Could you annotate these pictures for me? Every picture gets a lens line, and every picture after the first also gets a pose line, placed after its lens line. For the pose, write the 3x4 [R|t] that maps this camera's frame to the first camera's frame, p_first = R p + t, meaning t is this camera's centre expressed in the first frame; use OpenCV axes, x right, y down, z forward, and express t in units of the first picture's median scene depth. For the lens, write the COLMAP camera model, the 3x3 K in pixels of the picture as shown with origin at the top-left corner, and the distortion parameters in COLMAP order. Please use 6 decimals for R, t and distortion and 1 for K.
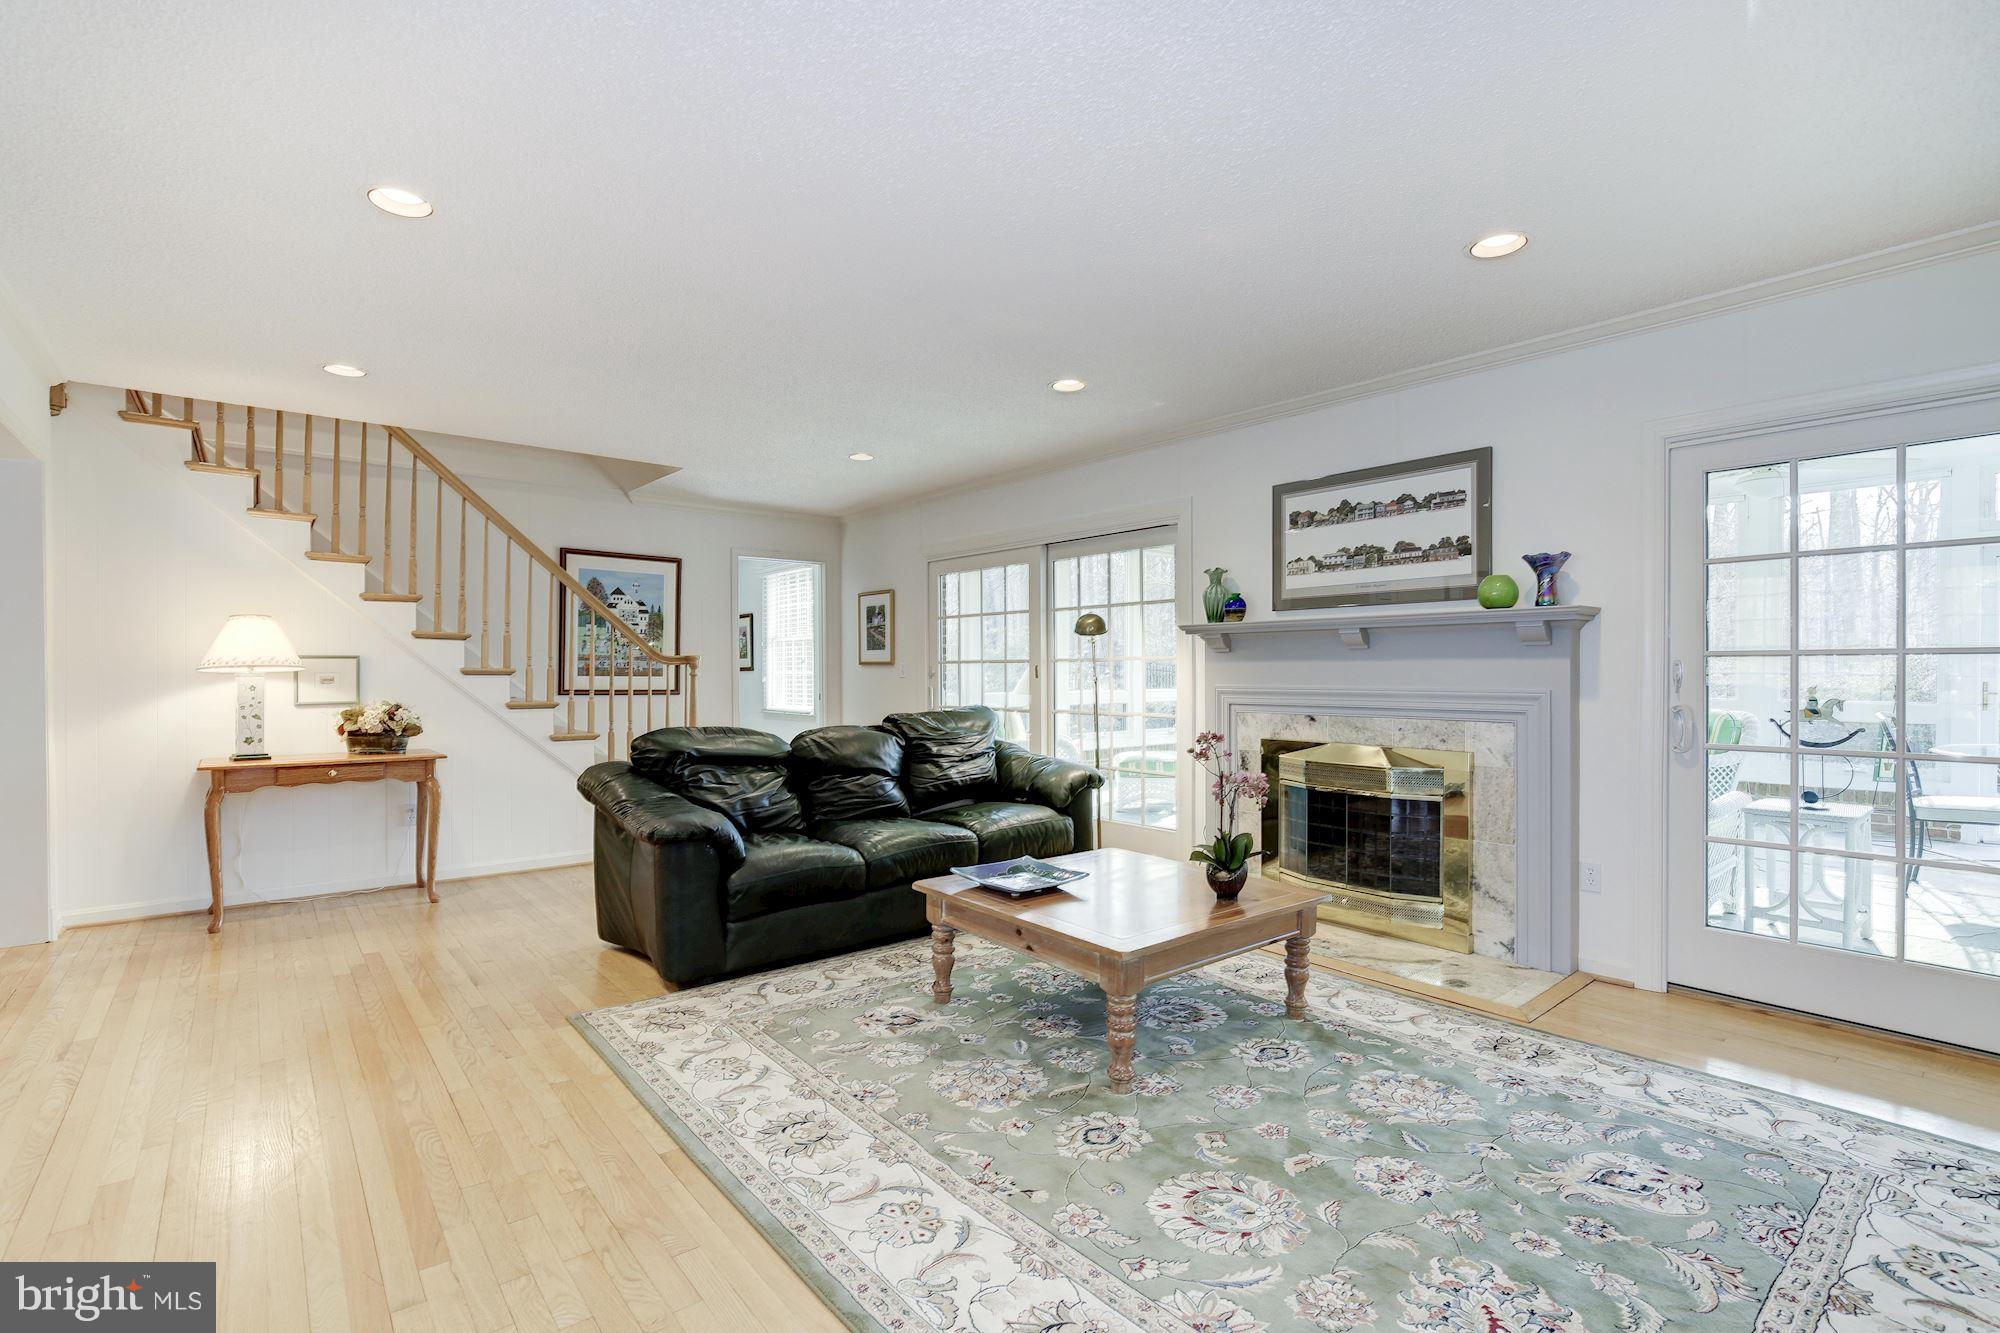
lens RADIAL K [[924.3, 0, 999.3], [0, 924.3, 675.5], [0, 0, 1]] dist [-0.002474, -0.000254]
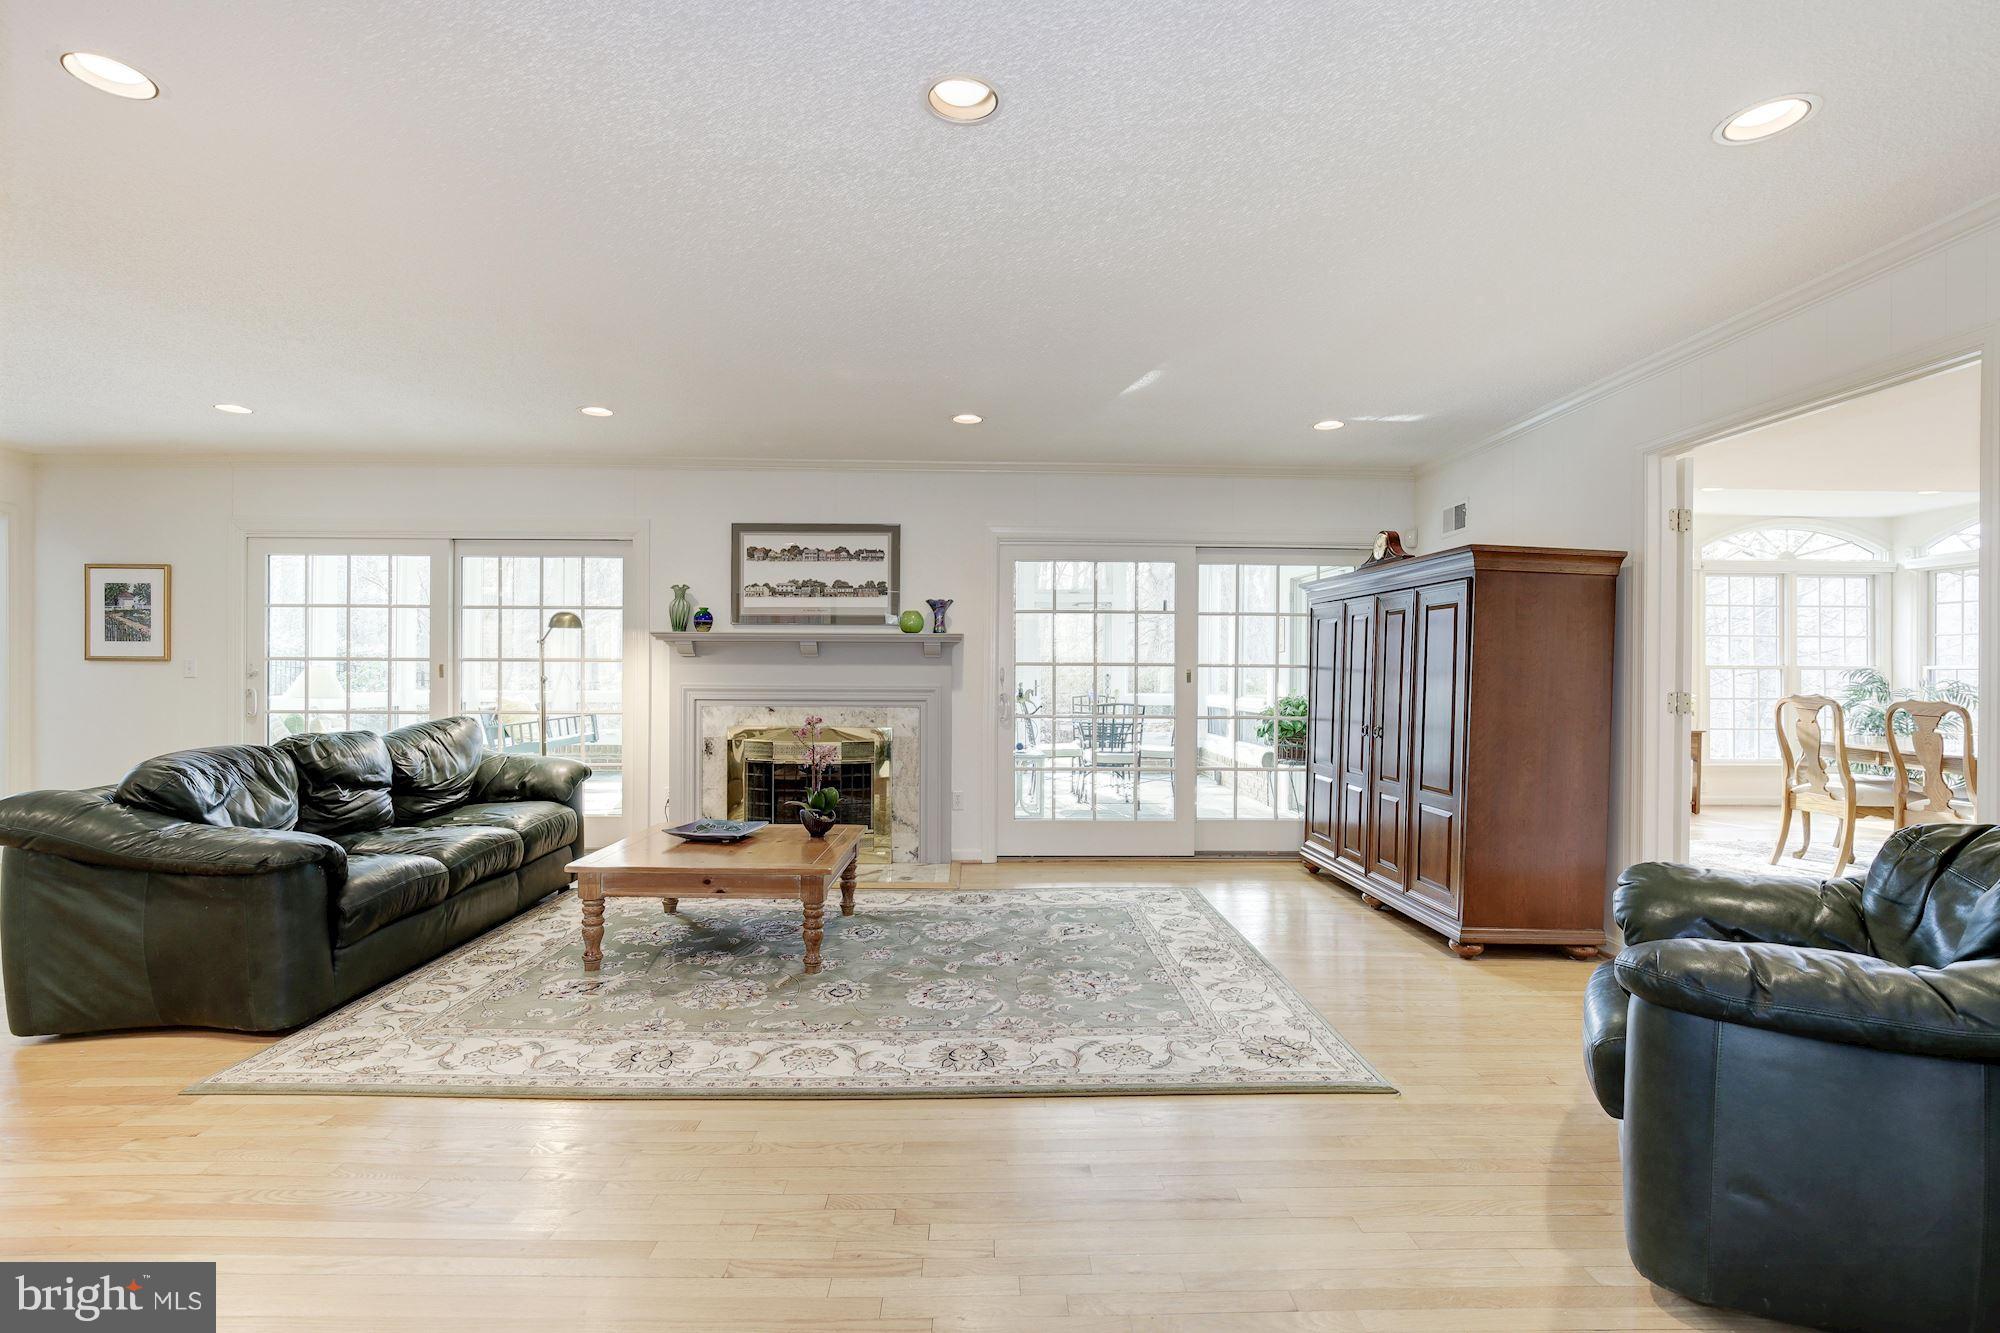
lens RADIAL K [[924.3, 0, 999.3], [0, 924.3, 675.5], [0, 0, 1]] dist [-0.002474, -0.000254]
pose [[0.624325, 0.000524, 0.781165, -0.582288], [-0.001853, 0.999998, 0.000811, -0.003099], [-0.781163, -0.001954, 0.624325, -0.072712]]
